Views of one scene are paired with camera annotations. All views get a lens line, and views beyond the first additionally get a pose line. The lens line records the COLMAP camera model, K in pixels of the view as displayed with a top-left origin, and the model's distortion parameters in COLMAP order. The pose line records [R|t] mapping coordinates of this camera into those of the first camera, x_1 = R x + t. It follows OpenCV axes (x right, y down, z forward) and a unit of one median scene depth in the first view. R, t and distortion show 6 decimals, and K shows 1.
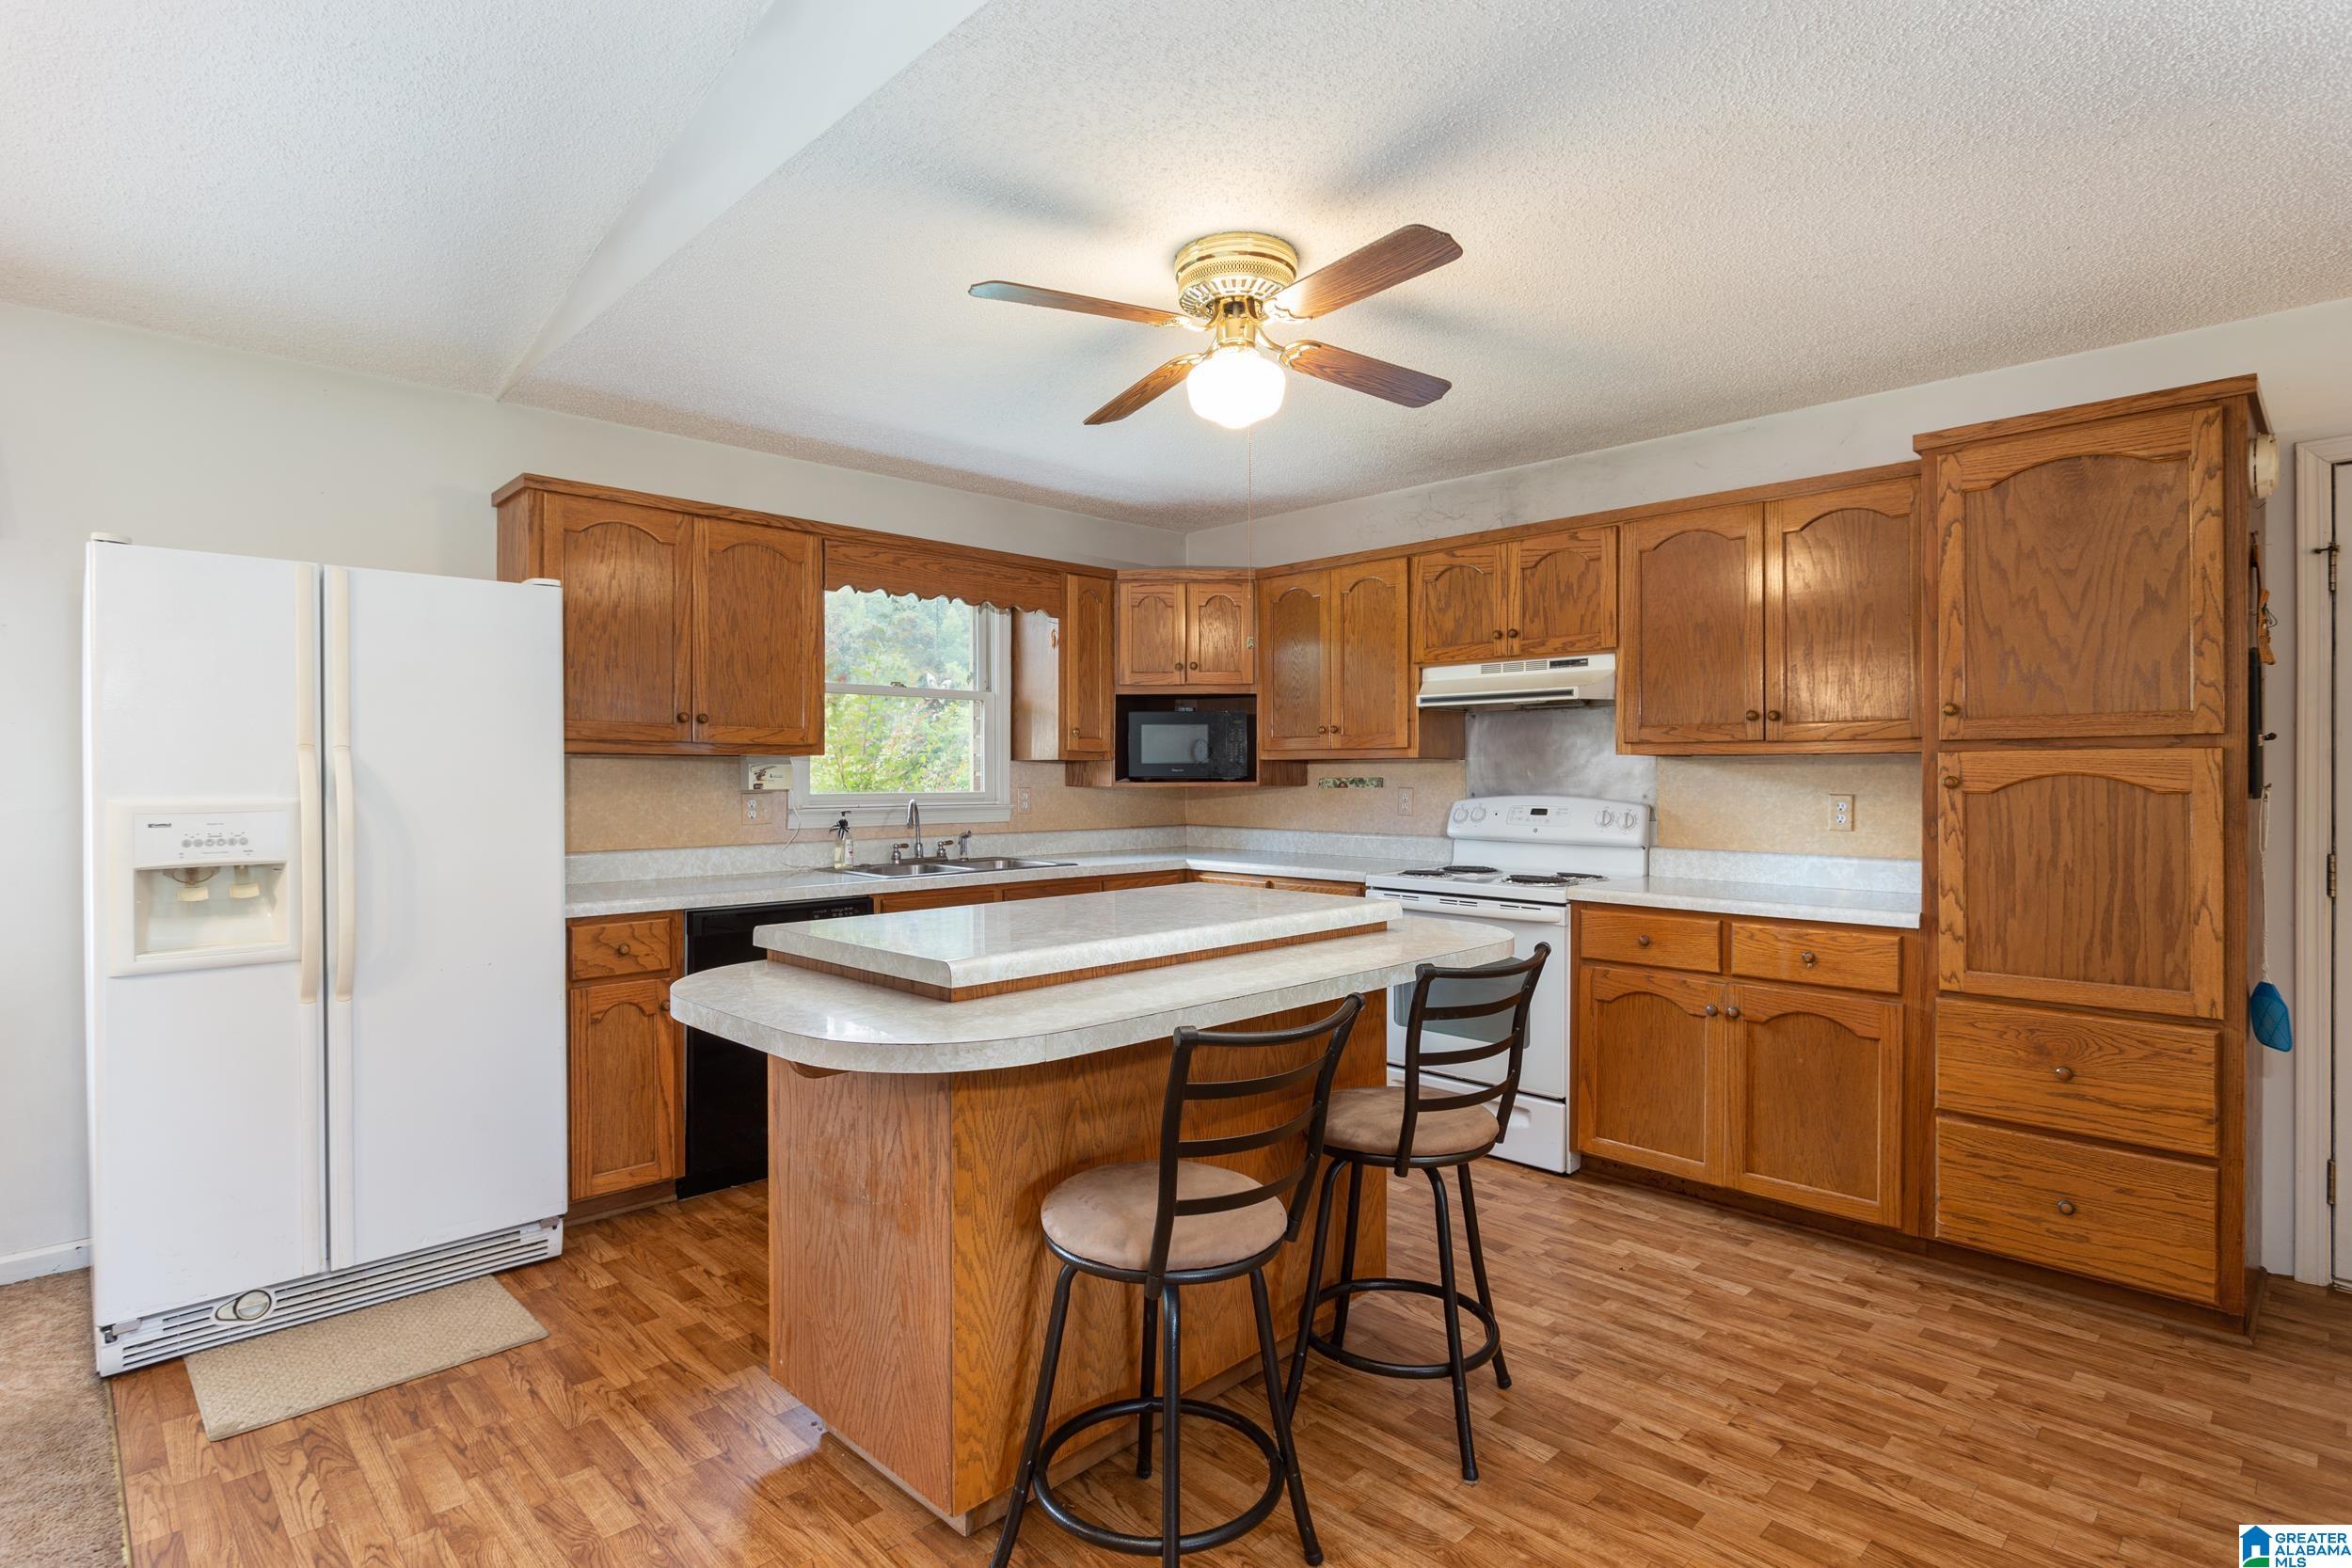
lens RADIAL K [[1172.9, 0, 1198.4], [0, 1172.9, 777.1], [0, 0, 1]] dist [-0.007855, 0.003144]
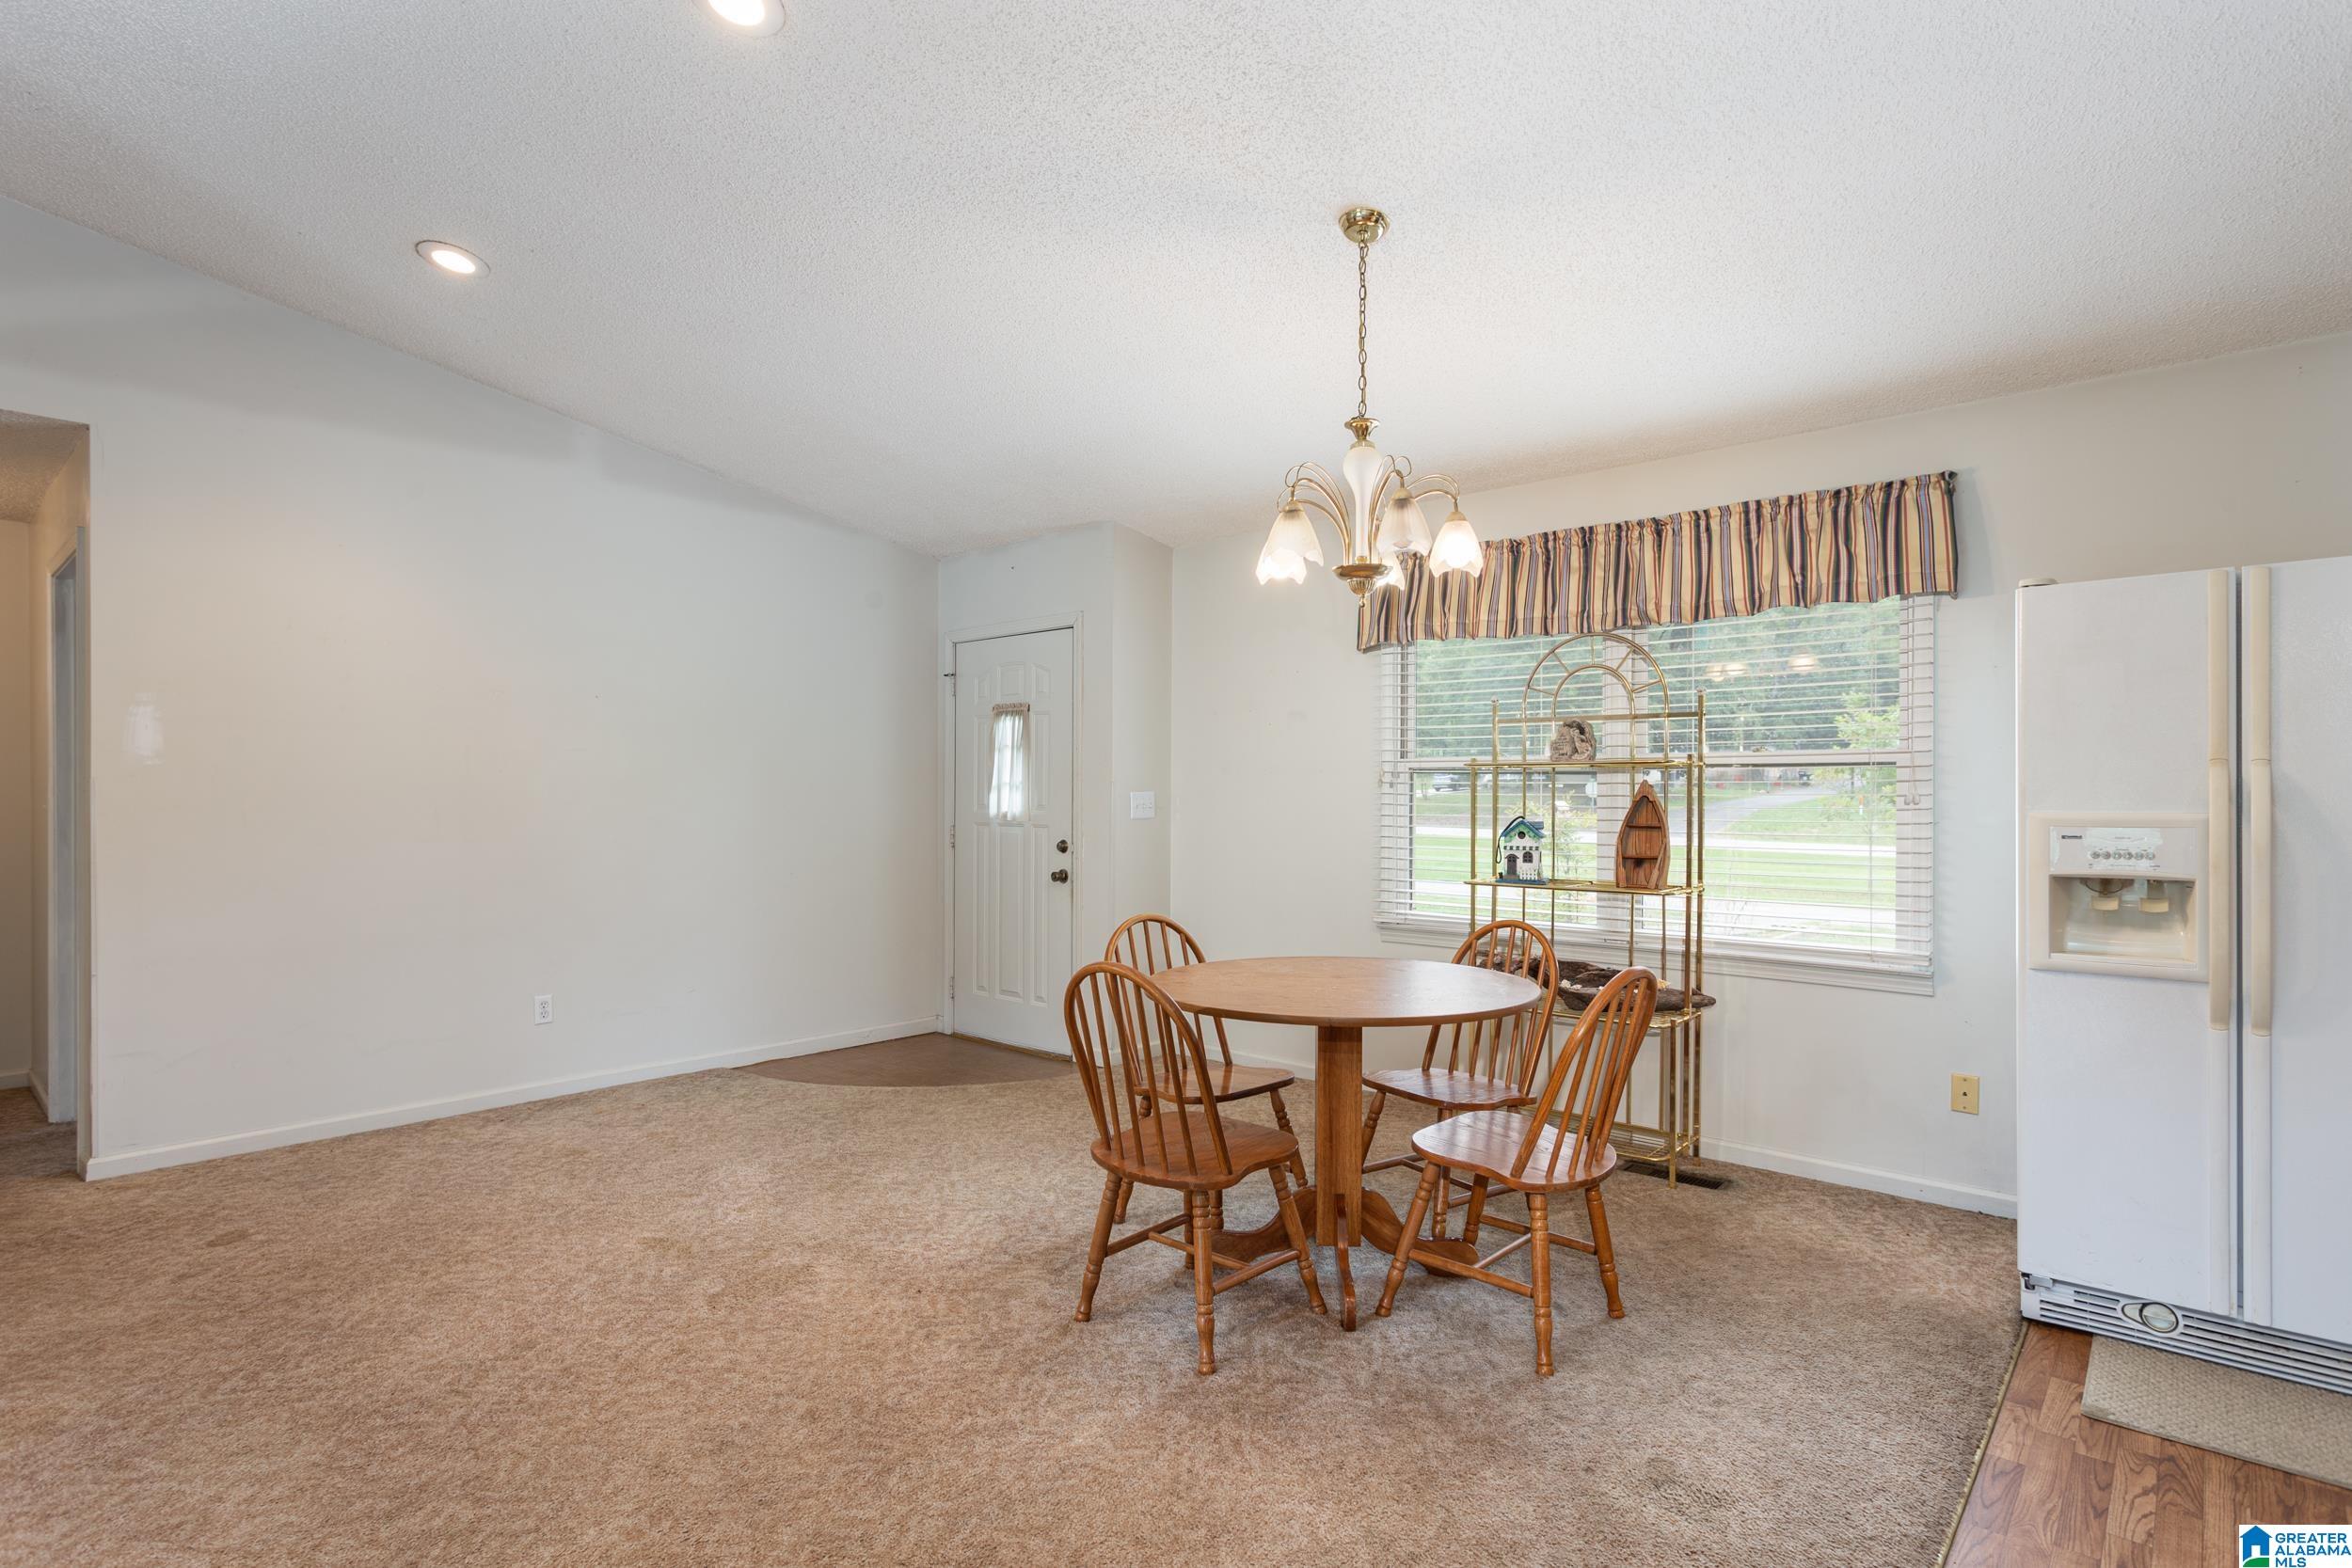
lens RADIAL K [[1172.9, 0, 1147.0], [0, 1172.9, 798.5], [0, 0, 1]] dist [-0.007855, 0.003144]
pose [[0.047857, 0.003536, -0.998848, 0.135124], [-0.004256, 0.999985, 0.003337, 0.004274], [0.998845, 0.004091, 0.047872, 0.069139]]
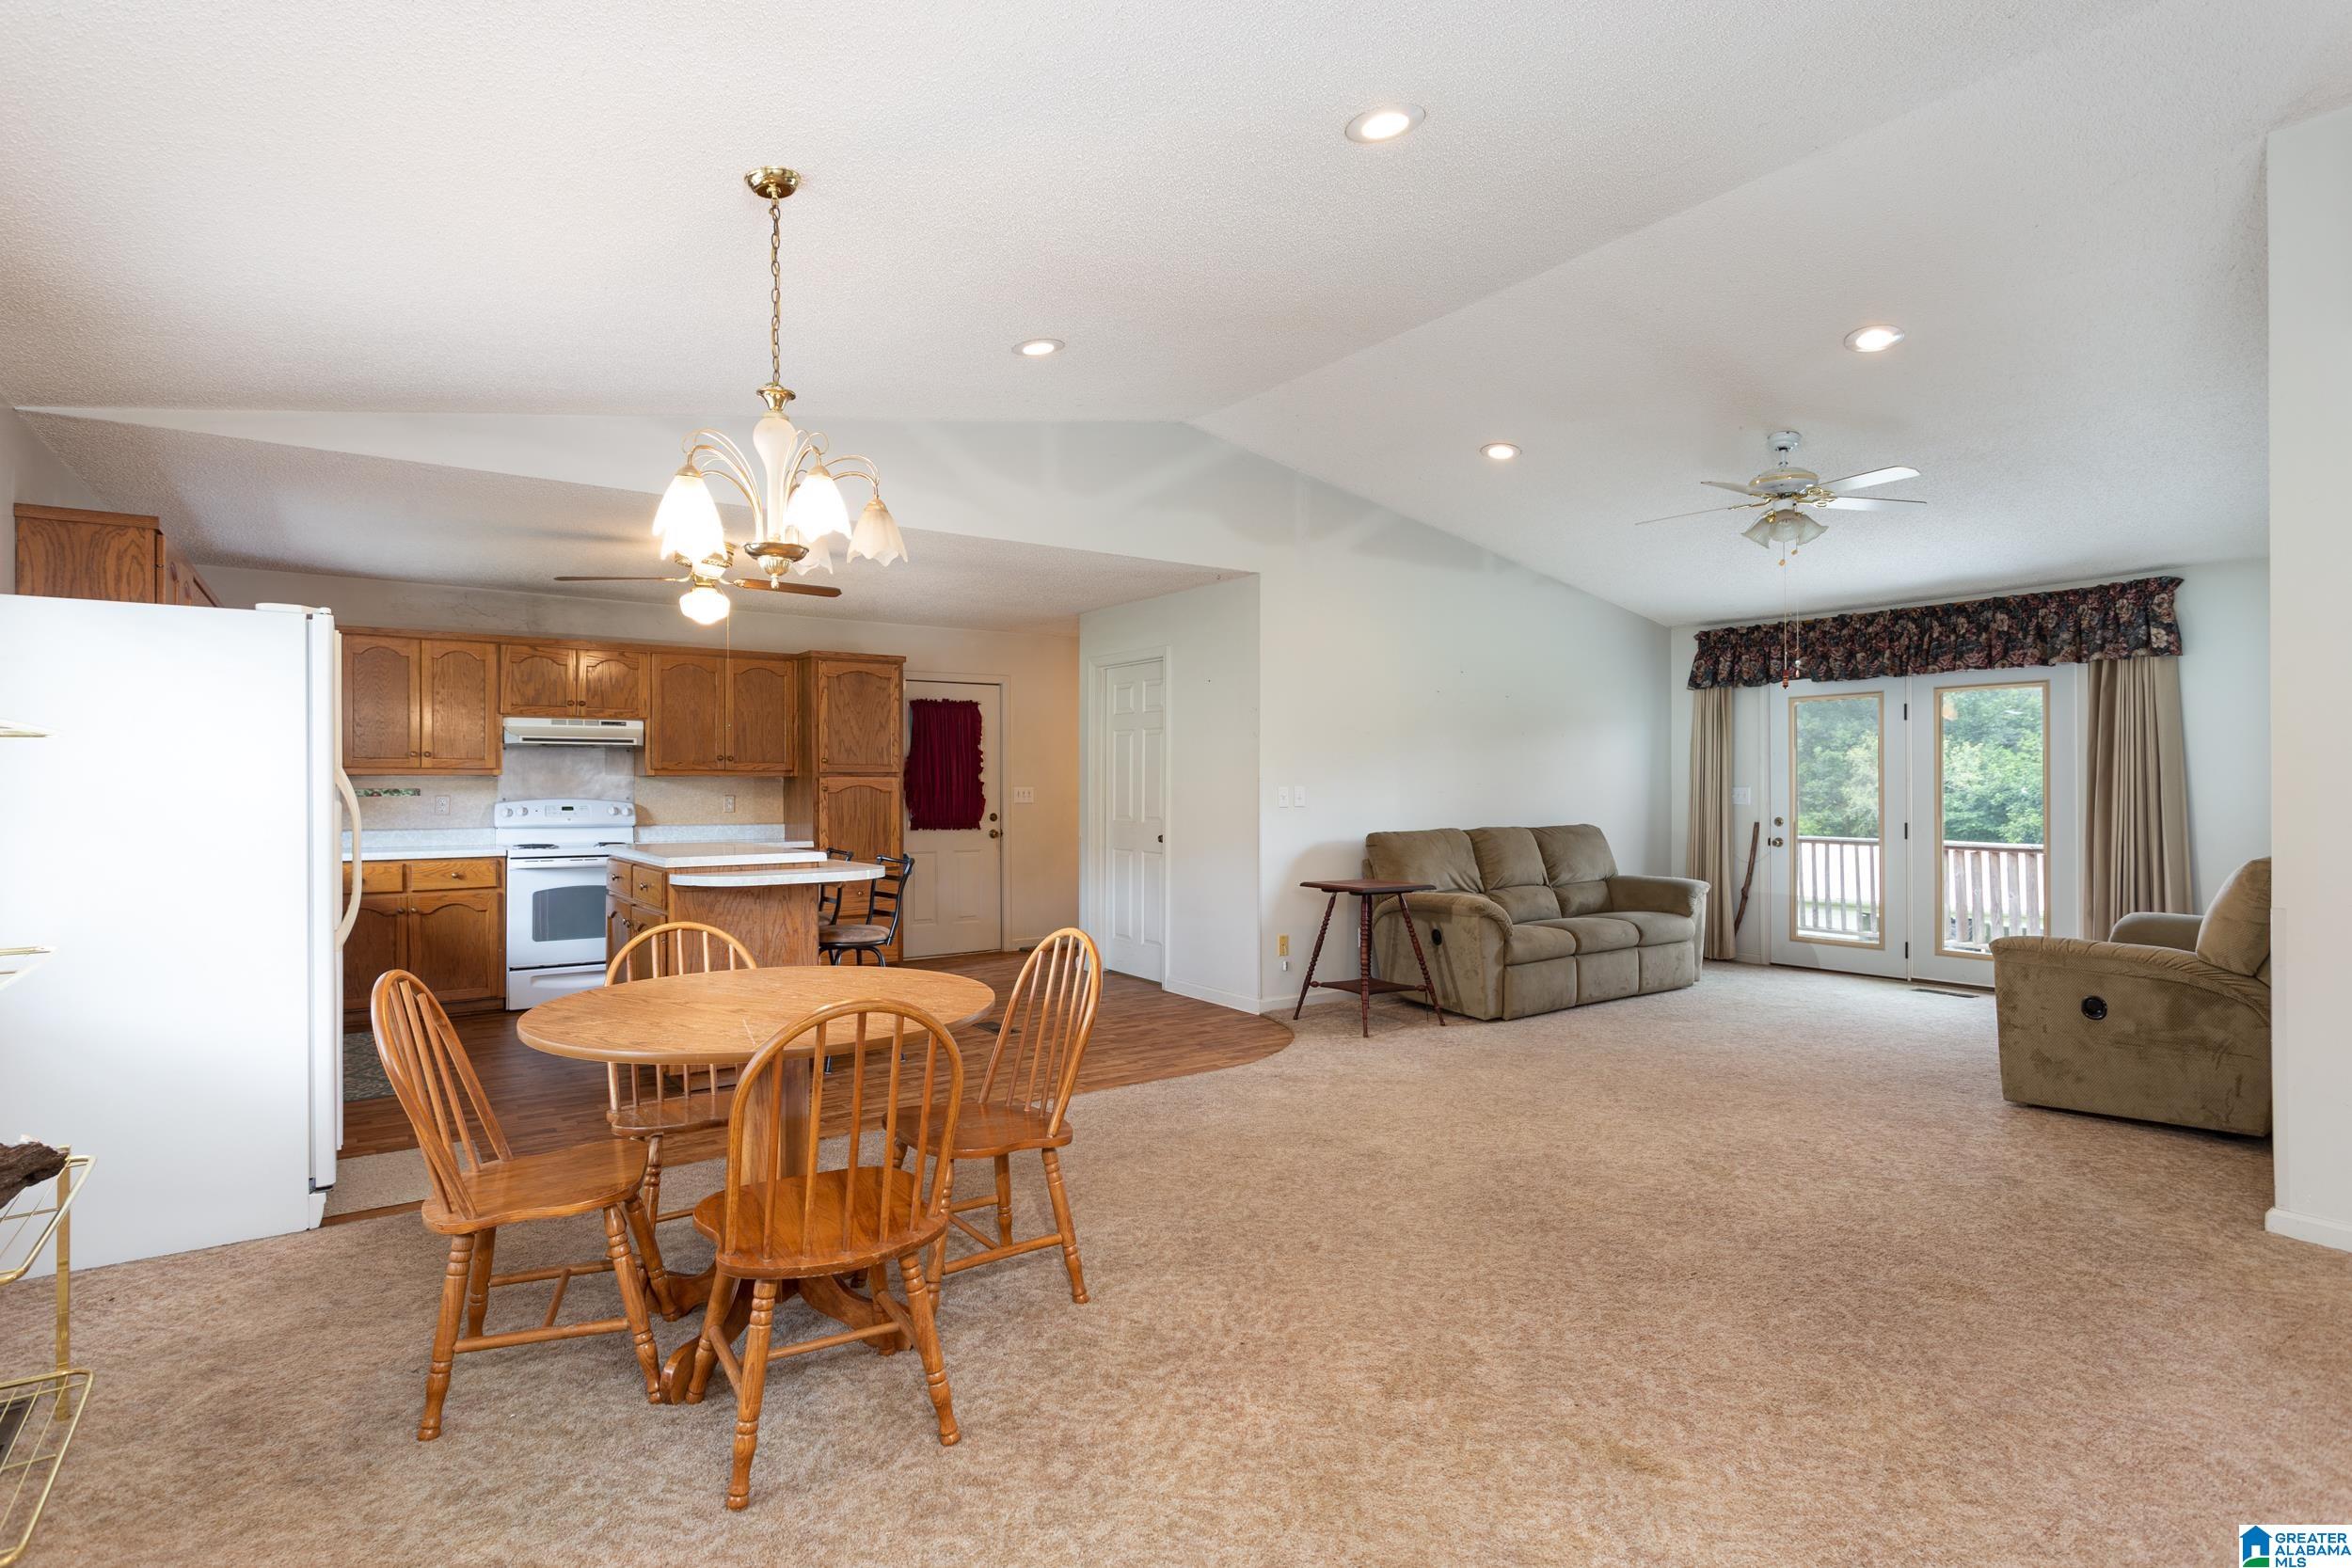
lens RADIAL K [[1172.9, 0, 1170.5], [0, 1172.9, 783.5], [0, 0, 1]] dist [-0.007855, 0.003144]
pose [[0.161932, 0.004583, 0.986791, -1.741321], [0.003246, 0.999981, -0.005177, 0.007794], [-0.986797, 0.004041, 0.161914, -0.165118]]
